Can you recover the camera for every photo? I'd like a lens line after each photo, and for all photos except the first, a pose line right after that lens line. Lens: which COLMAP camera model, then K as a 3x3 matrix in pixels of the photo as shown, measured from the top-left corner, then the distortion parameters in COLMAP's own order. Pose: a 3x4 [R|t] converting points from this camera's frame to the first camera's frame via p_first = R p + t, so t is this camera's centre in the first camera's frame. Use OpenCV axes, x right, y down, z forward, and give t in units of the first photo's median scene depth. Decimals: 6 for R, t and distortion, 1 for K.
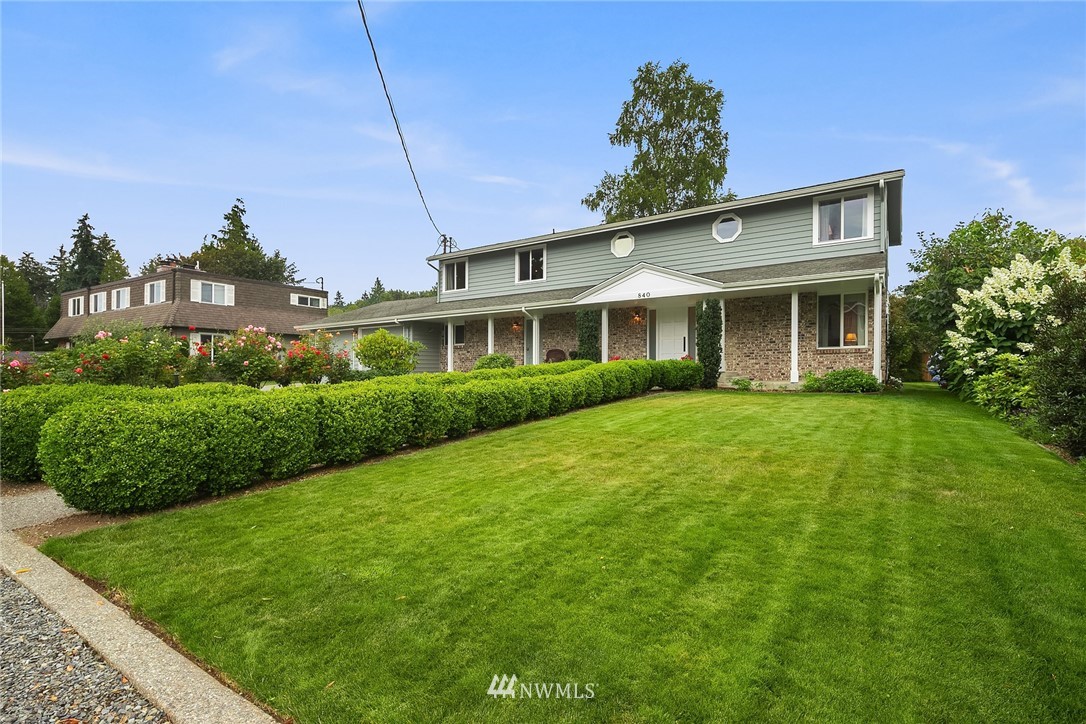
lens RADIAL K [[525.1, 0, 542.7], [0, 525.1, 374.2], [0, 0, 1]] dist [0.001606, -0.000226]
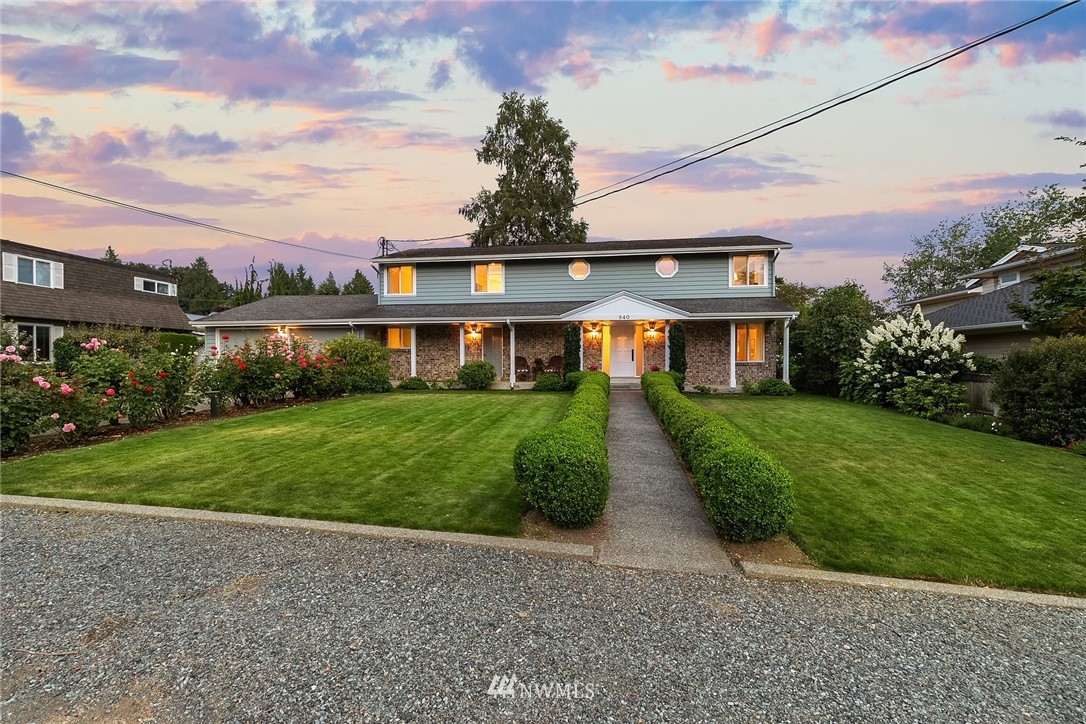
lens RADIAL K [[491.5, 0, 543.0], [0, 491.5, 362.0], [0, 0, 1]] dist [0.000986, -0.000306]
pose [[0.903416, 0.005156, 0.428733, -0.342597], [-0.004855, 0.999987, -0.001797, -0.030355], [-0.428737, -0.000458, 0.903429, 0.028152]]
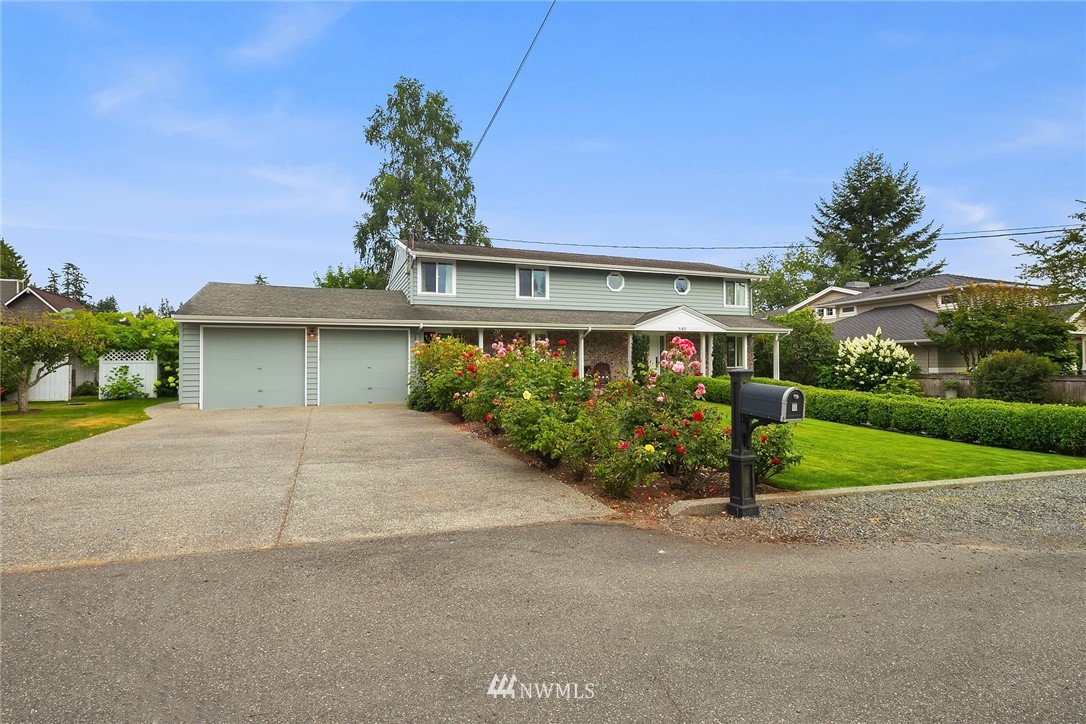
lens RADIAL K [[526.9, 0, 543.0], [0, 526.9, 362.0], [0, 0, 1]] dist [0.001784, -0.000851]
pose [[0.560166, 0.013372, 0.828272, -0.848237], [0.007043, 0.999757, -0.020904, -0.025431], [-0.828350, 0.017543, 0.559936, 0.376809]]
